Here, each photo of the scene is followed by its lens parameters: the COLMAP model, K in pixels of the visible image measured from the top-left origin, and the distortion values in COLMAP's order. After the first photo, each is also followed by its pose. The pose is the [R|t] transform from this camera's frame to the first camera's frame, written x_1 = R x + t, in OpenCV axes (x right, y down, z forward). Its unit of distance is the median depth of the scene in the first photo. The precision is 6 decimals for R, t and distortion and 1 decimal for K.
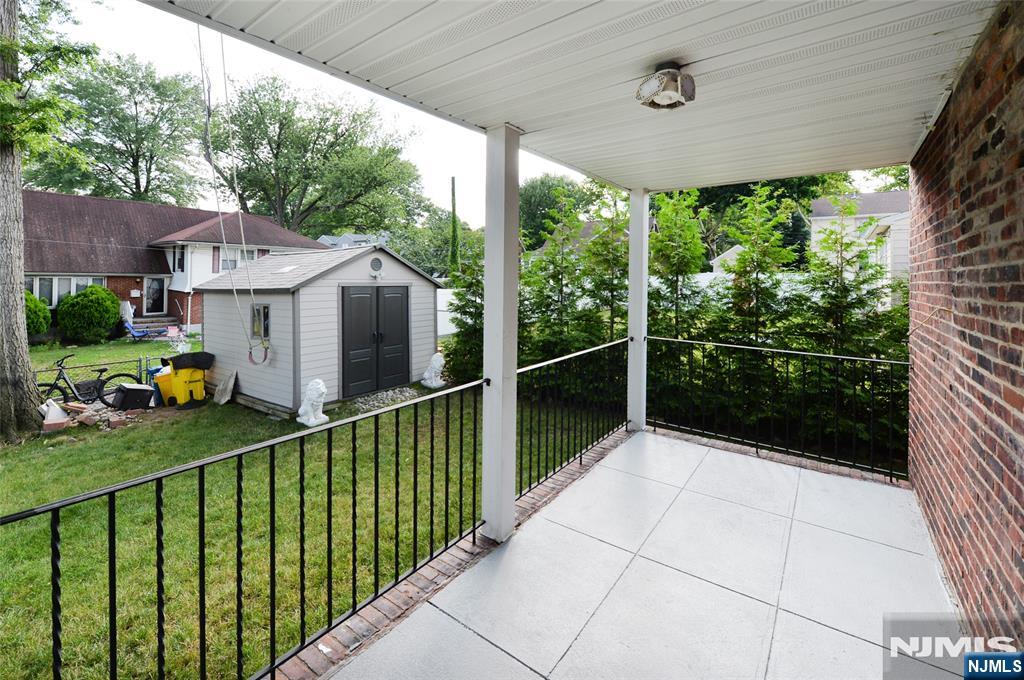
lens RADIAL K [[436.7, 0, 484.5], [0, 436.7, 281.5], [0, 0, 1]] dist [-0.012688, -0.000175]
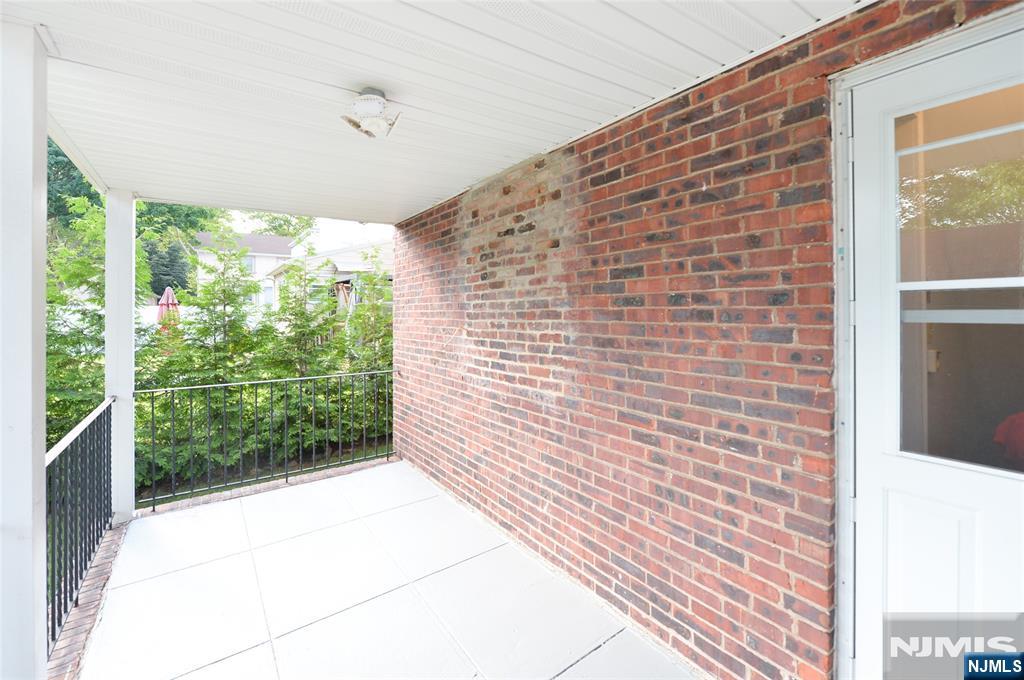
lens RADIAL K [[443.6, 0, 514.0], [0, 443.6, 318.6], [0, 0, 1]] dist [-0.000046, -0.000077]
pose [[0.271969, -0.034448, 0.961689, -0.162045], [0.025129, 0.999273, 0.028687, -0.003734], [-0.961978, 0.016364, 0.272637, 0.148777]]
